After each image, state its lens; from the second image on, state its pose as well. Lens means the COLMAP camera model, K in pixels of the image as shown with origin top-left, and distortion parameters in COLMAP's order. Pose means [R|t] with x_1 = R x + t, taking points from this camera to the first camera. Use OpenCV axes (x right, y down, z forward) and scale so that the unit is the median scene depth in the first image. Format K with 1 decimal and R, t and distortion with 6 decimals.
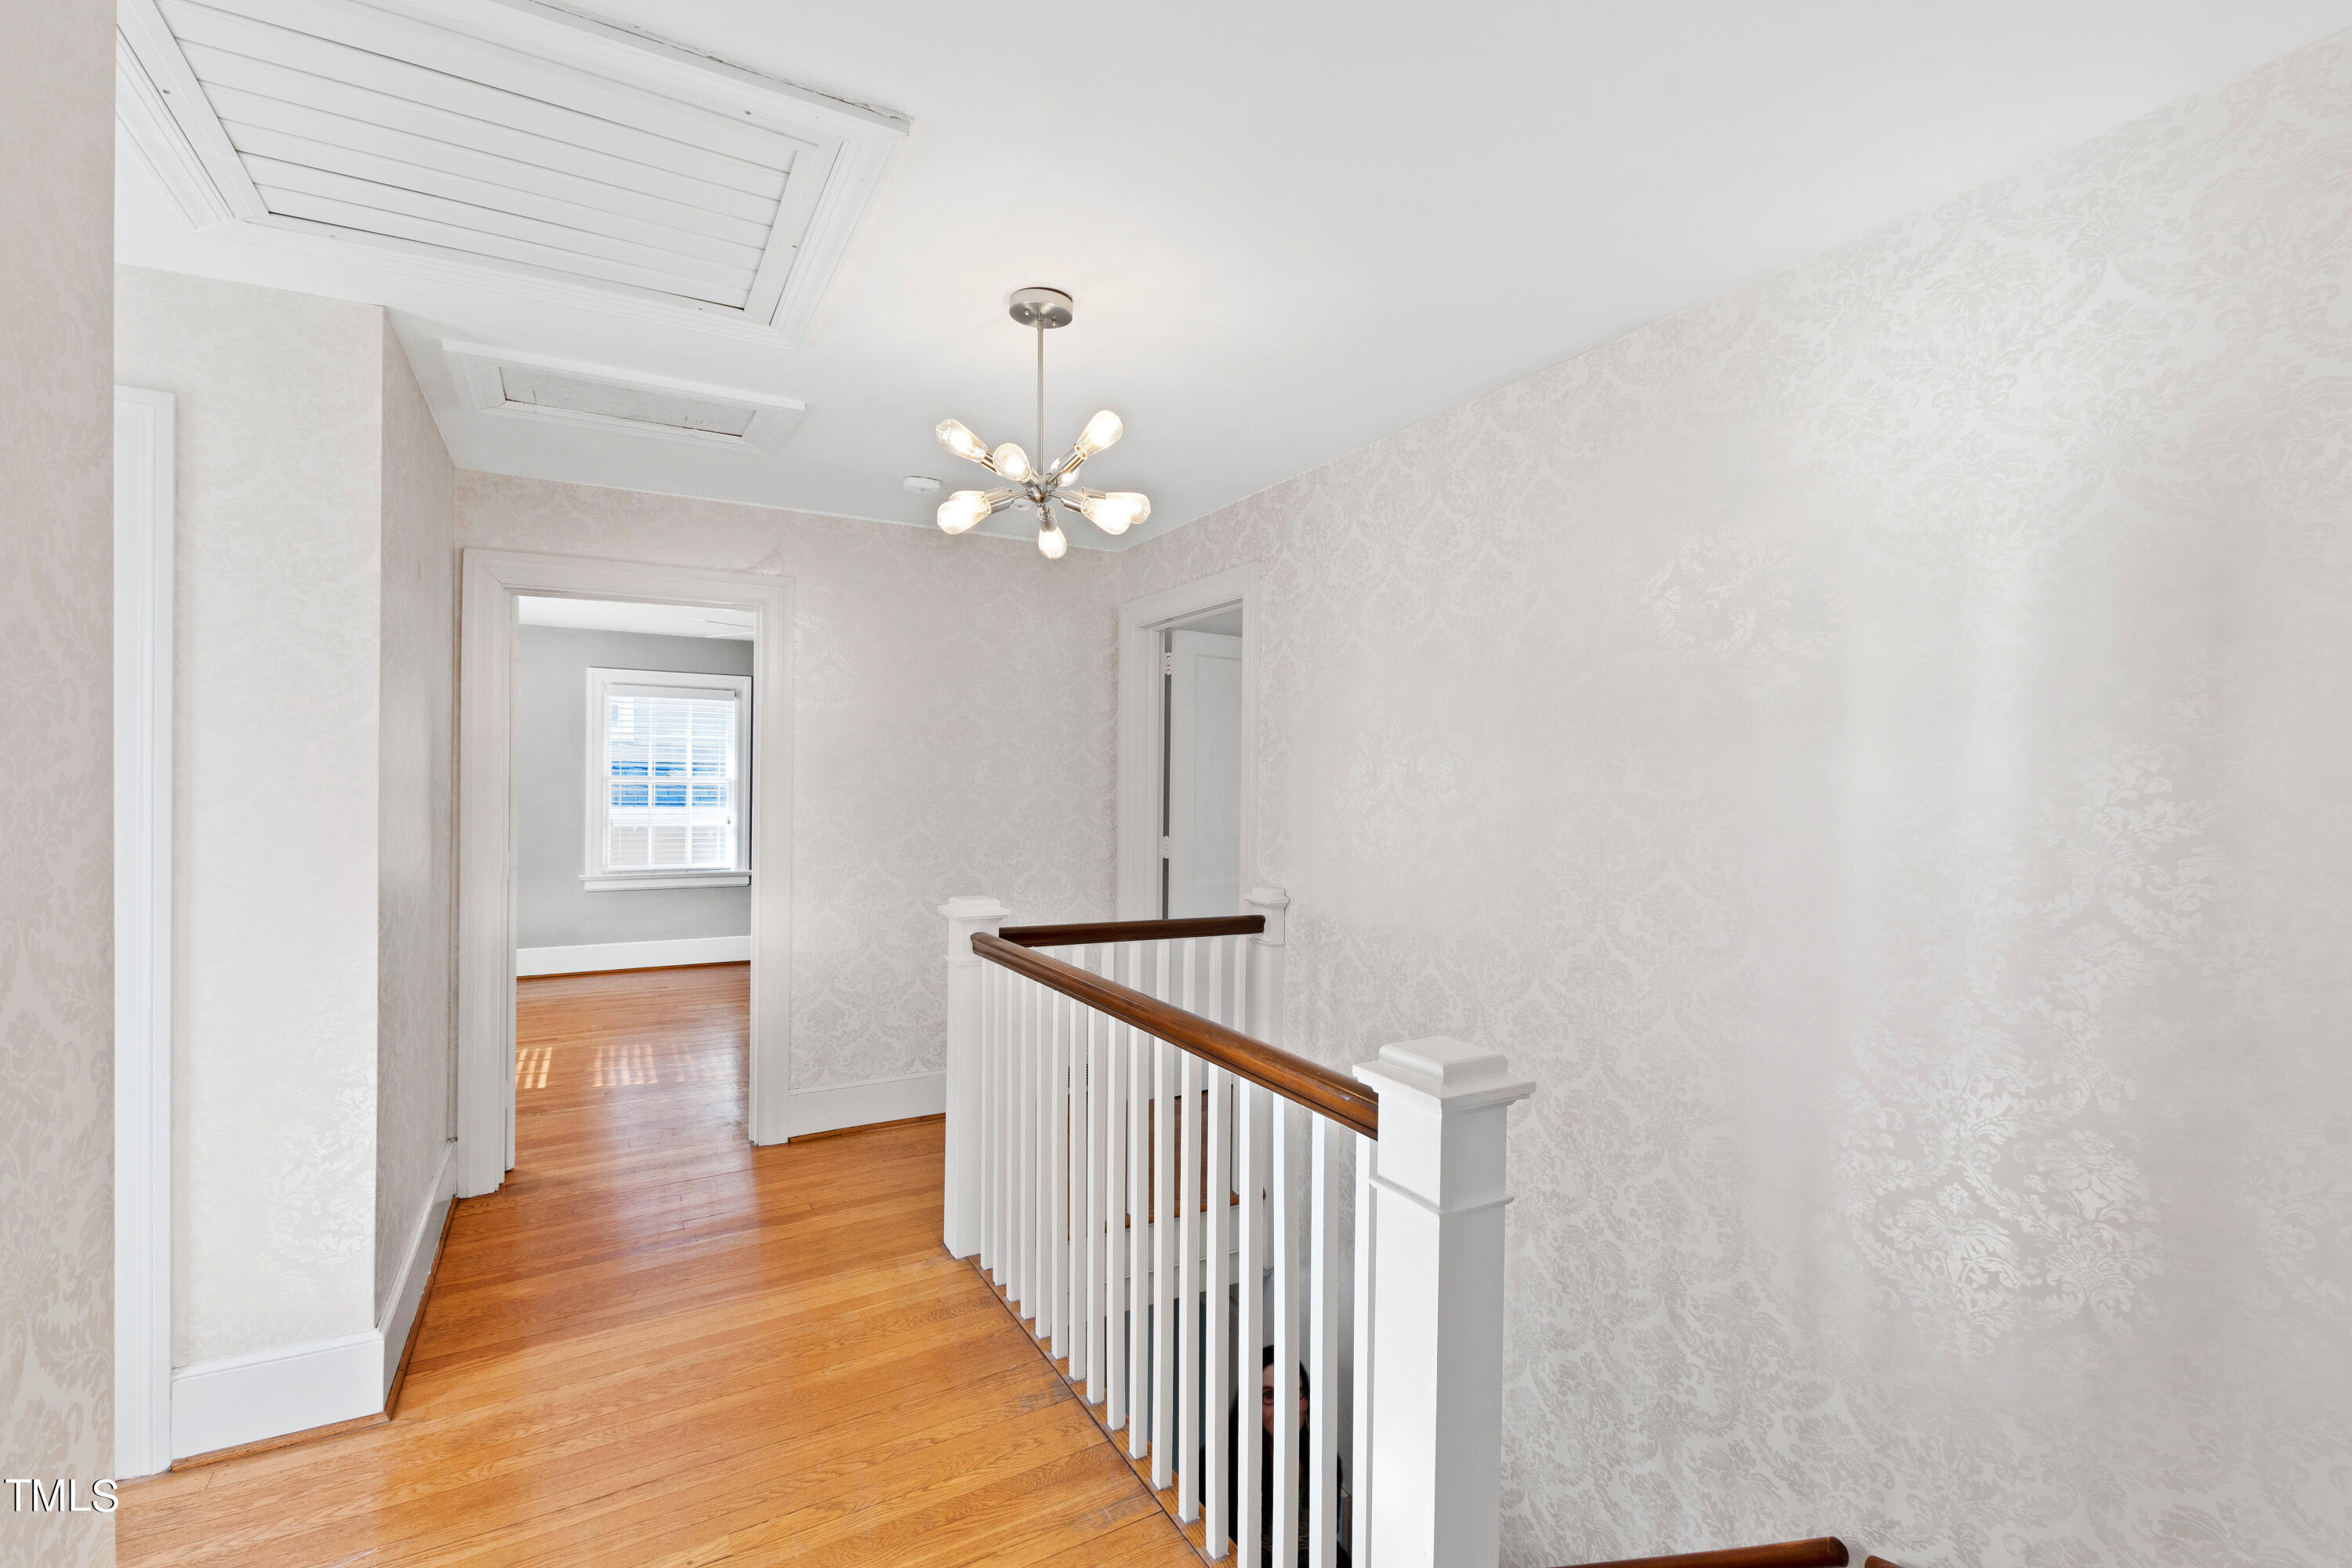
lens RADIAL K [[1026.9, 0, 1170.1], [0, 1026.9, 796.4], [0, 0, 1]] dist [0.012055, -0.000692]
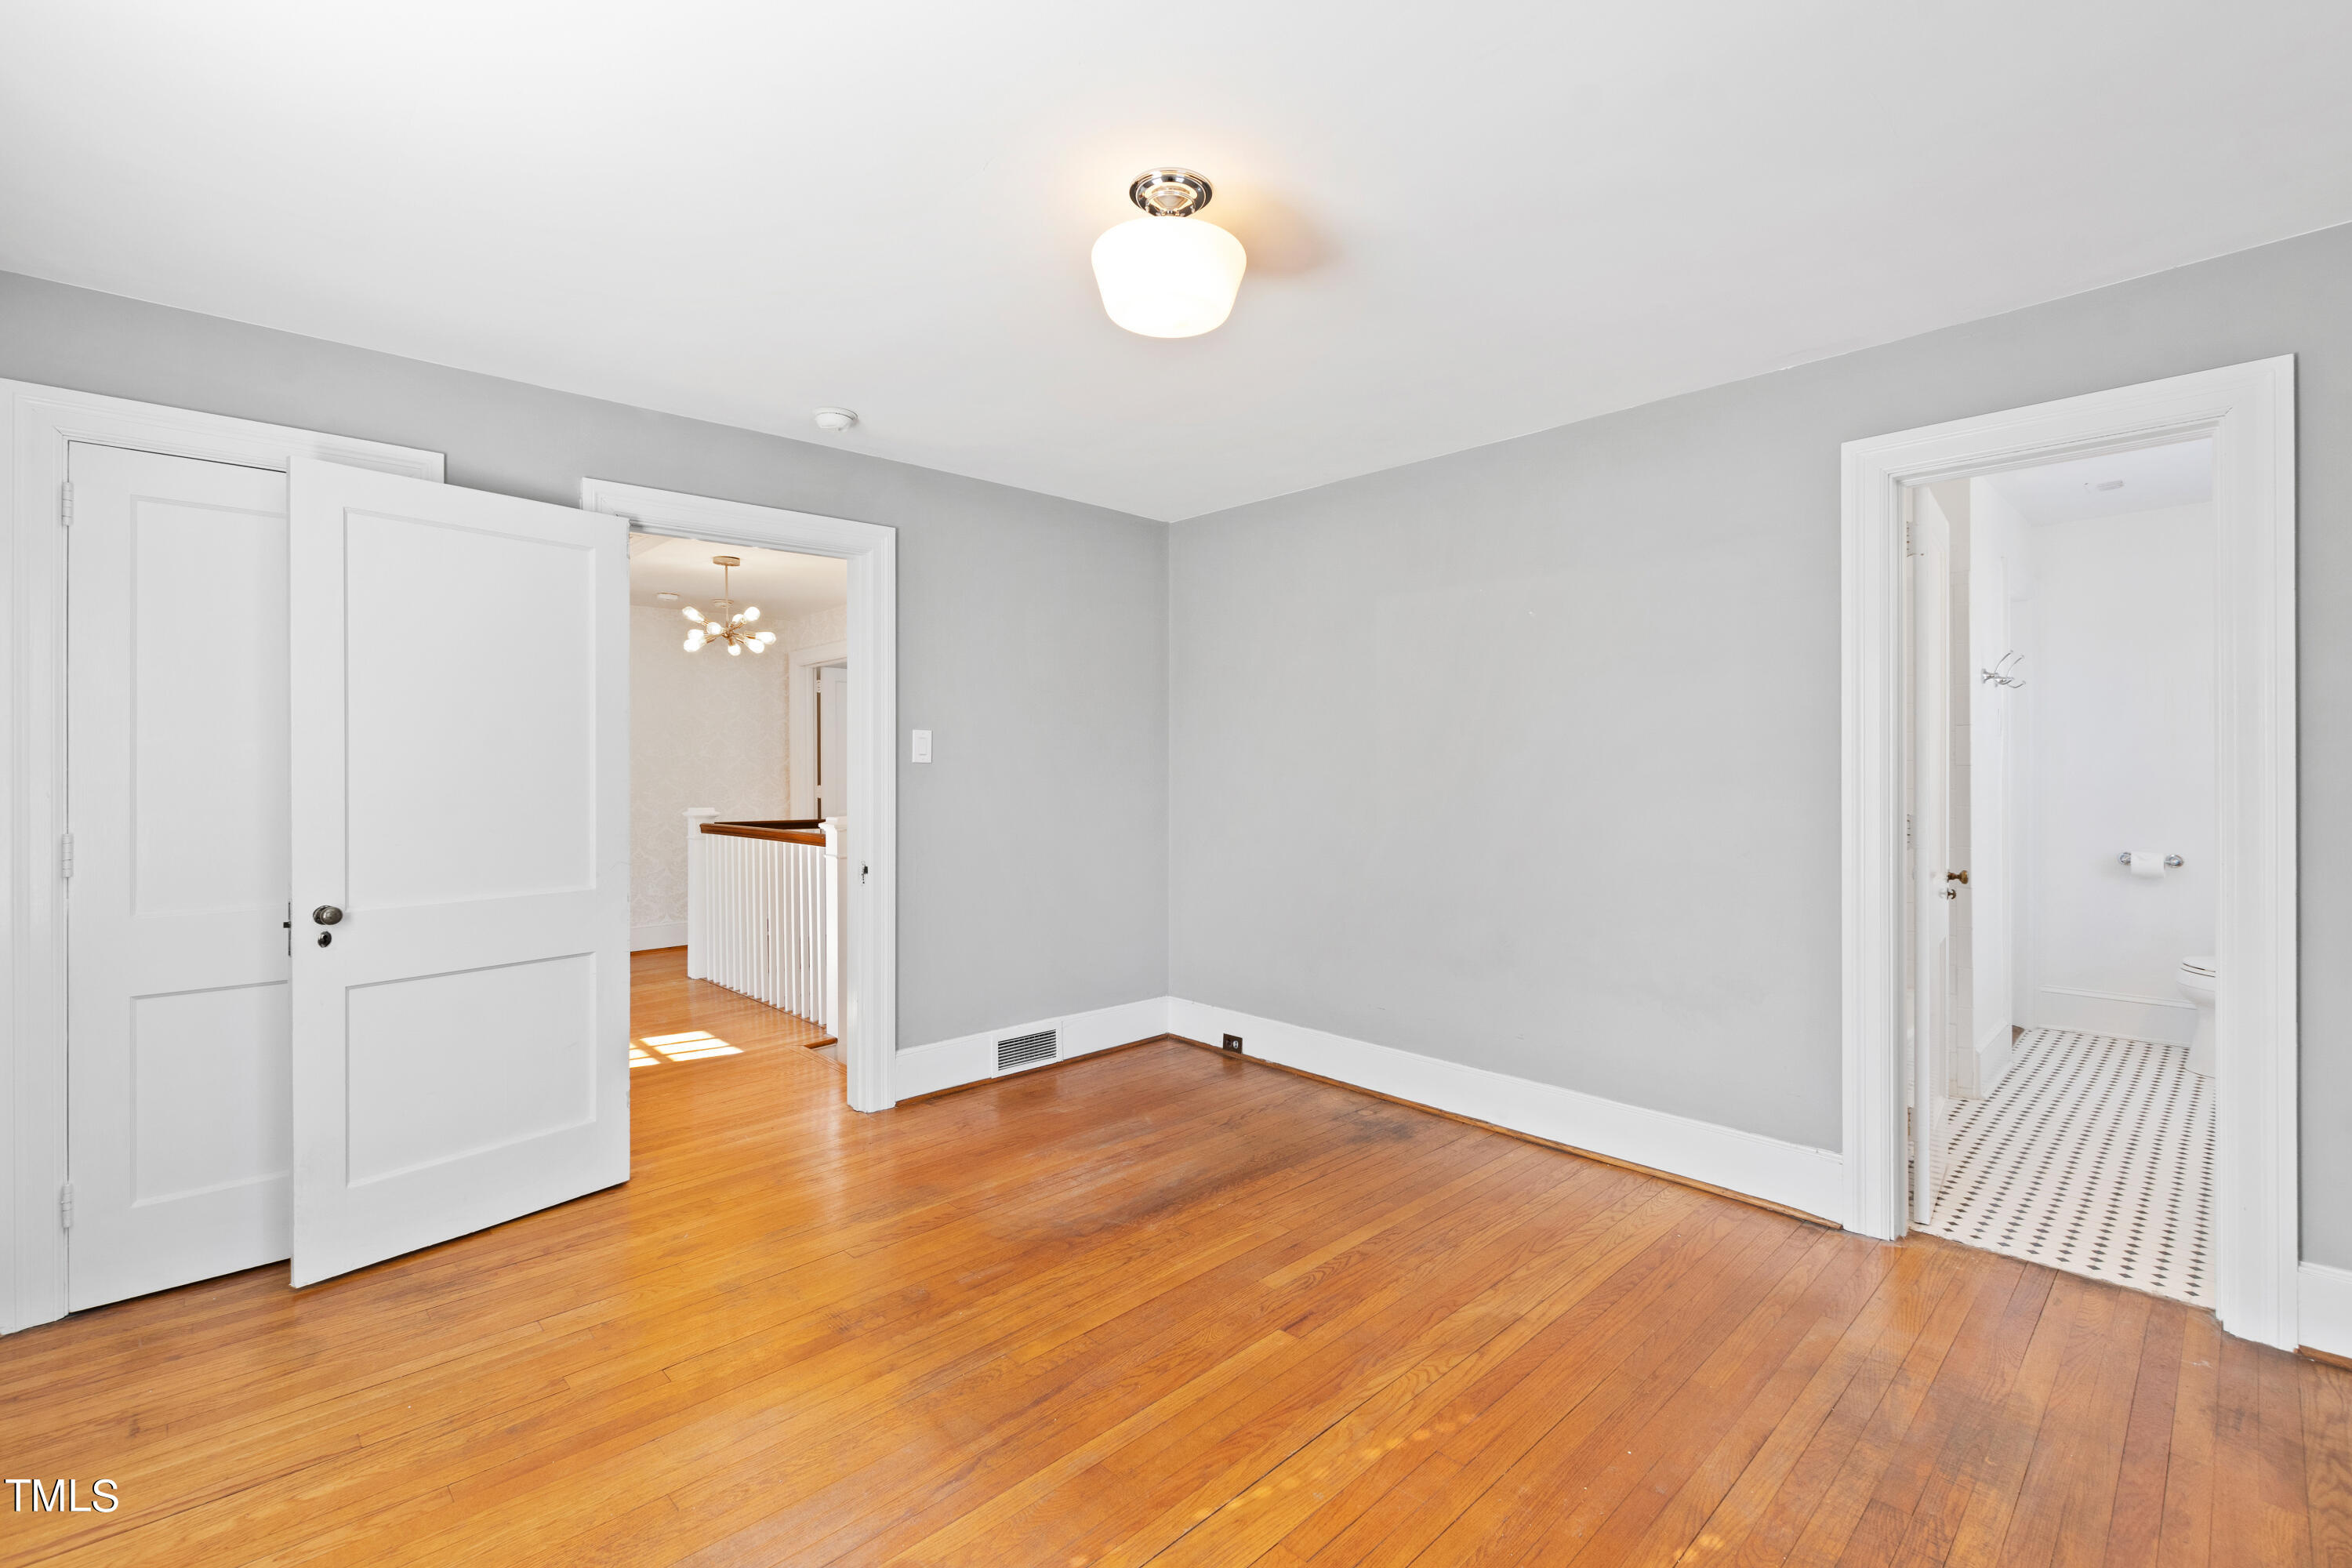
lens RADIAL K [[1026.9, 0, 1167.4], [0, 1026.9, 777.7], [0, 0, 1]] dist [0.012055, -0.000692]
pose [[0.971580, -0.013766, 0.236310, 0.168613], [0.012440, 0.999897, 0.007102, 0.021795], [-0.236384, -0.003960, 0.971652, -0.894043]]
